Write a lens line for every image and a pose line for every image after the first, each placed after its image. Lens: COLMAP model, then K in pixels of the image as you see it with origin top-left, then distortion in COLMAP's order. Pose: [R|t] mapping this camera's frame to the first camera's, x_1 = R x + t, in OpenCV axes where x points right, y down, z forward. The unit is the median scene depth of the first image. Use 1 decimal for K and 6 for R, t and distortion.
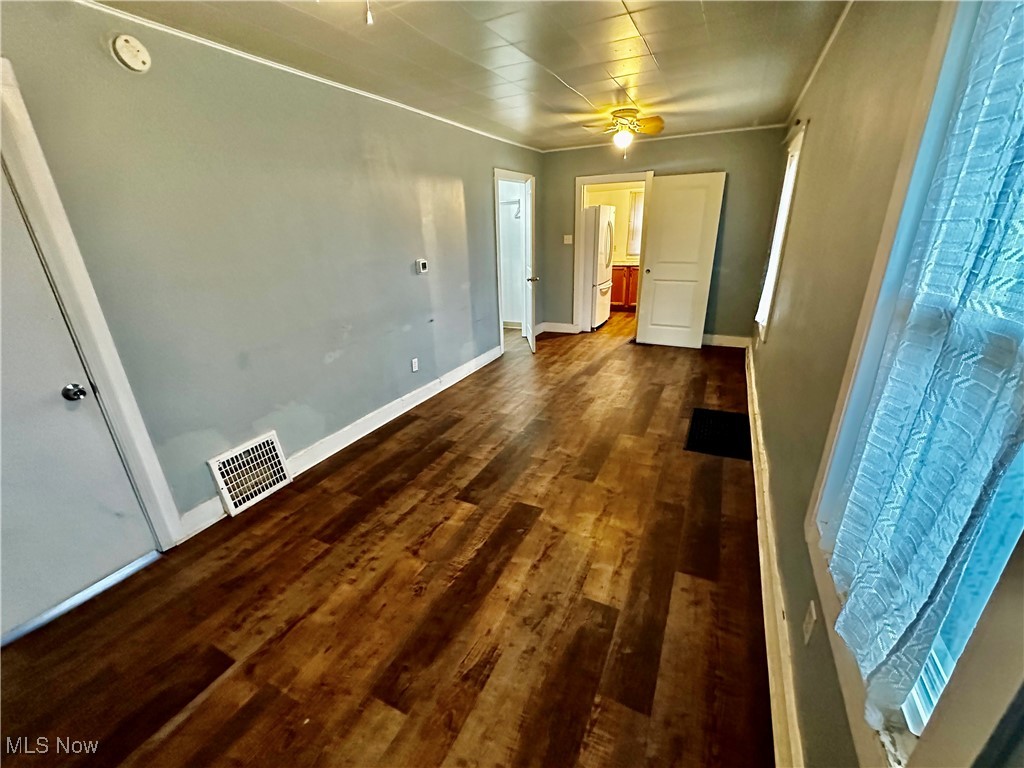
lens RADIAL K [[419.6, 0, 511.6], [0, 419.6, 383.9], [0, 0, 1]] dist [-0.001241, -0.000181]
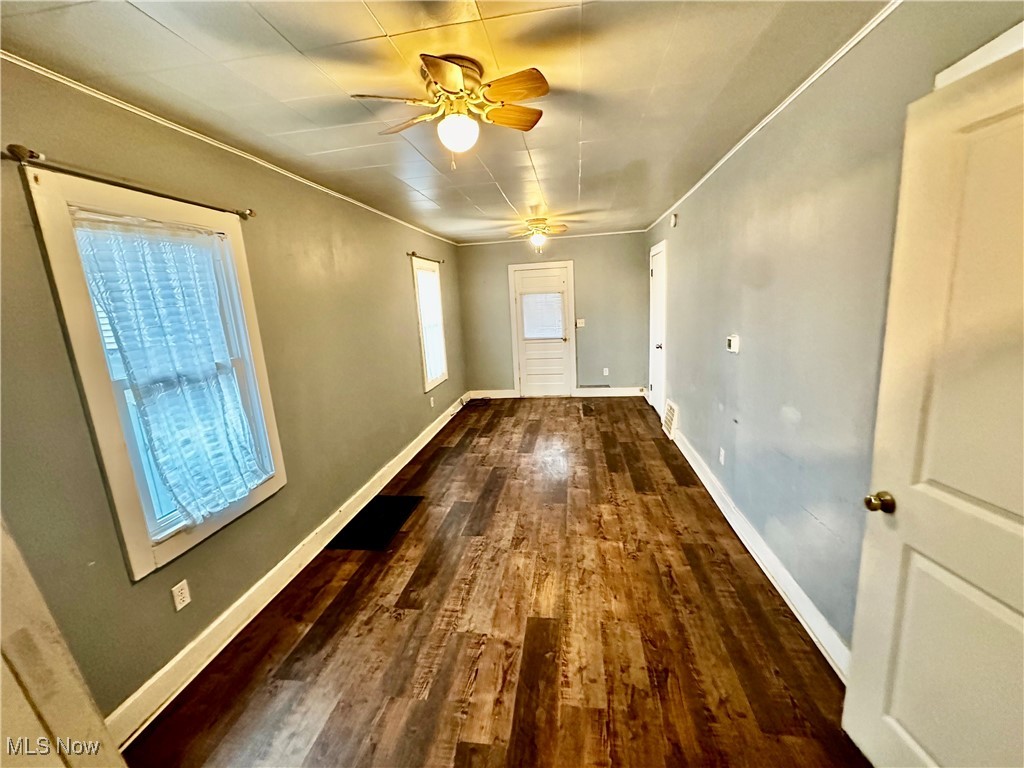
lens RADIAL K [[419.6, 0, 511.1], [0, 419.6, 384.3], [0, 0, 1]] dist [-0.001241, -0.000181]
pose [[-0.946965, 0.145849, -0.286332, 0.565222], [-0.027095, 0.851647, 0.523415, -0.888103], [0.320194, 0.503413, -0.802528, 2.242266]]
